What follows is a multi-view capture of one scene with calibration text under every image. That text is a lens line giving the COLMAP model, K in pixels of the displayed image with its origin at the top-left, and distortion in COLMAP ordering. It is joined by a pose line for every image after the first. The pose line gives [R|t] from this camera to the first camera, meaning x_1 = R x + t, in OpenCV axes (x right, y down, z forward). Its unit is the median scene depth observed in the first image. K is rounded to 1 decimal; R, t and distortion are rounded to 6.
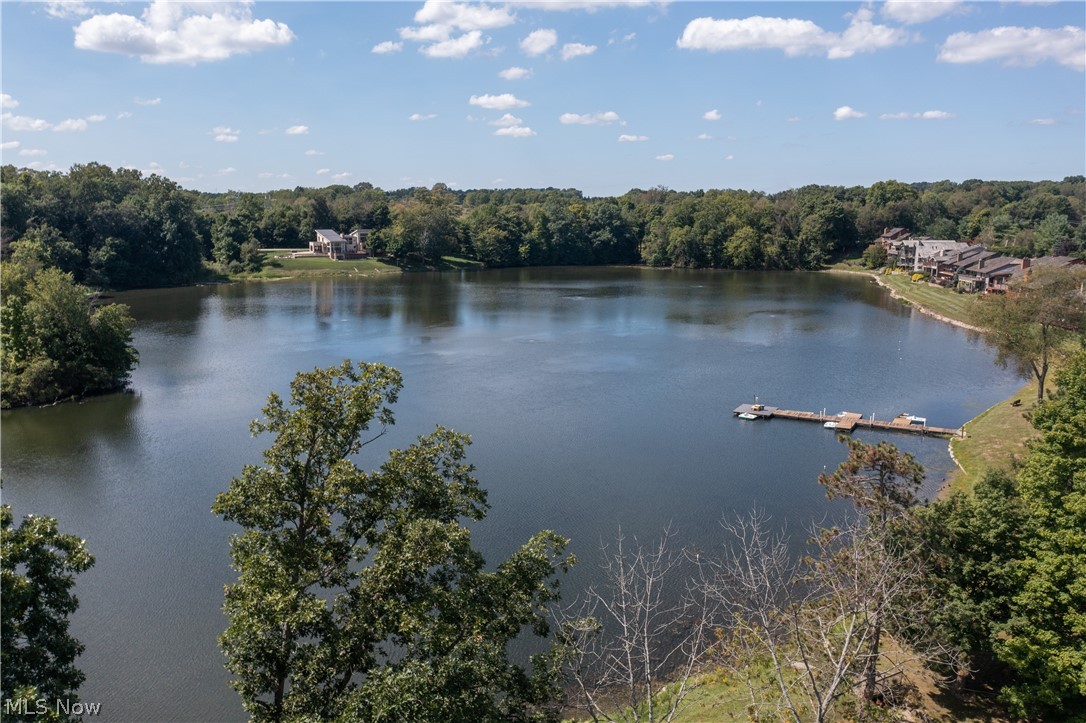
lens RADIAL K [[852.6, 0, 536.6], [0, 852.6, 359.4], [0, 0, 1]] dist [0.000459, 0.003423]
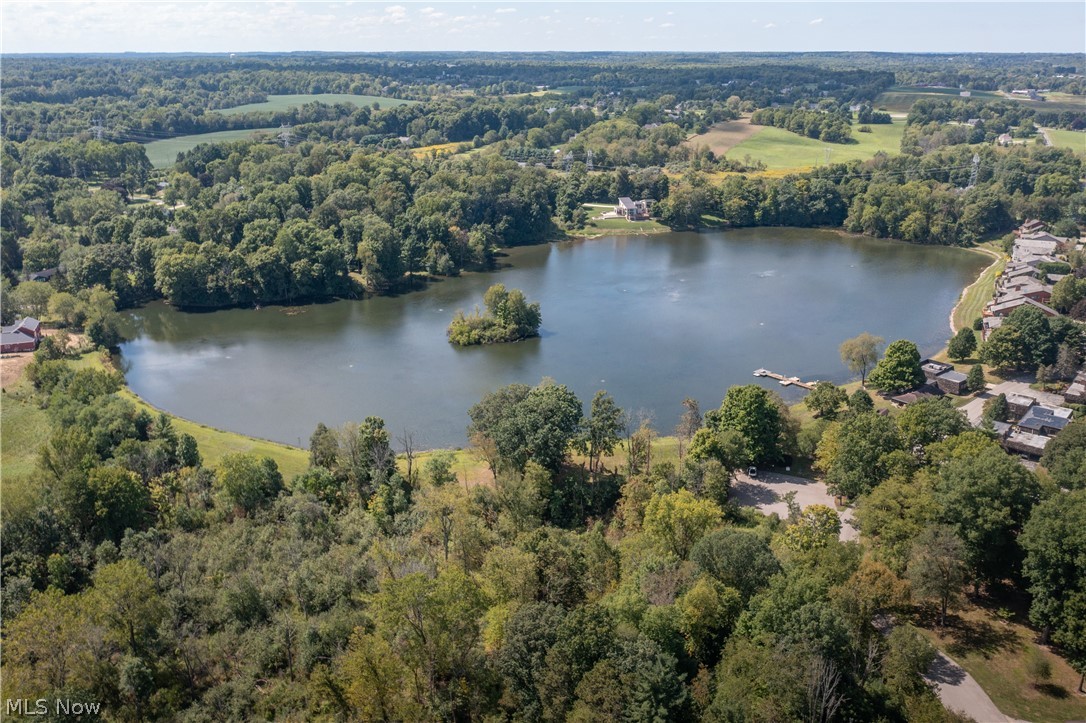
lens RADIAL K [[852.6, 0, 536.6], [0, 852.6, 359.4], [0, 0, 1]] dist [0.000459, 0.003423]
pose [[0.937390, 0.107030, -0.331427, 0.148559], [-0.050295, 0.983235, 0.175272, -0.129798], [0.344630, -0.147629, 0.927058, -0.541157]]
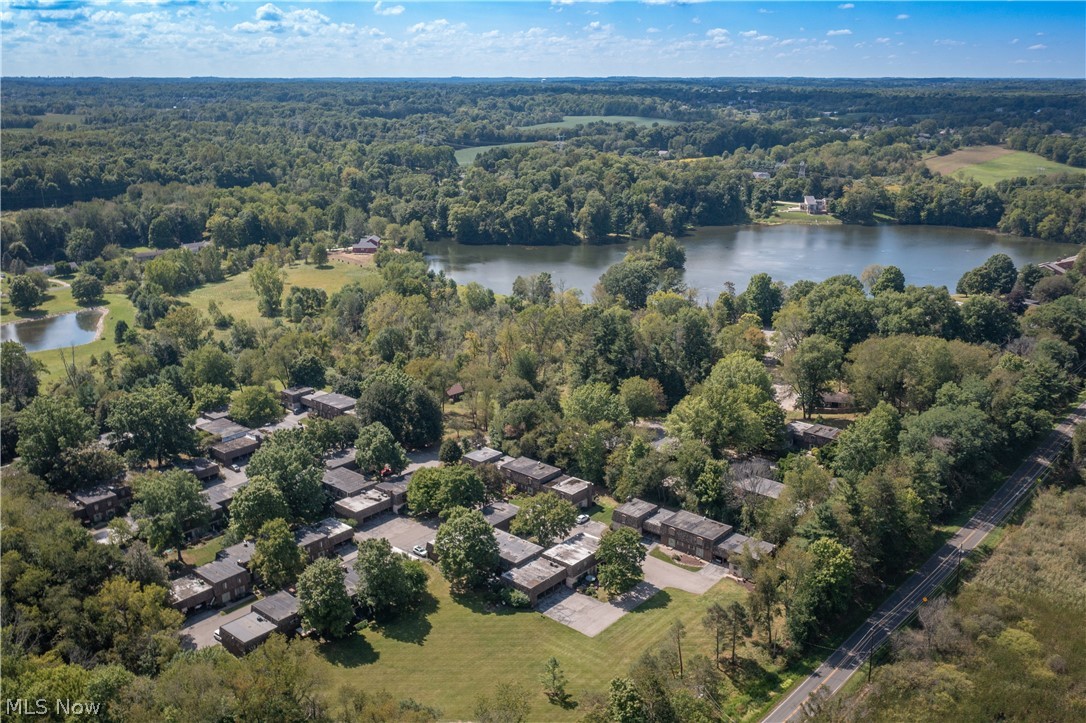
lens RADIAL K [[910.7, 0, 543.0], [0, 910.7, 361.5], [0, 0, 1]] dist [0.002187, 0.004208]
pose [[0.773713, 0.181147, -0.607087, 0.594474], [-0.106880, 0.981838, 0.156752, -0.047504], [0.624456, -0.056395, 0.779022, -0.971316]]
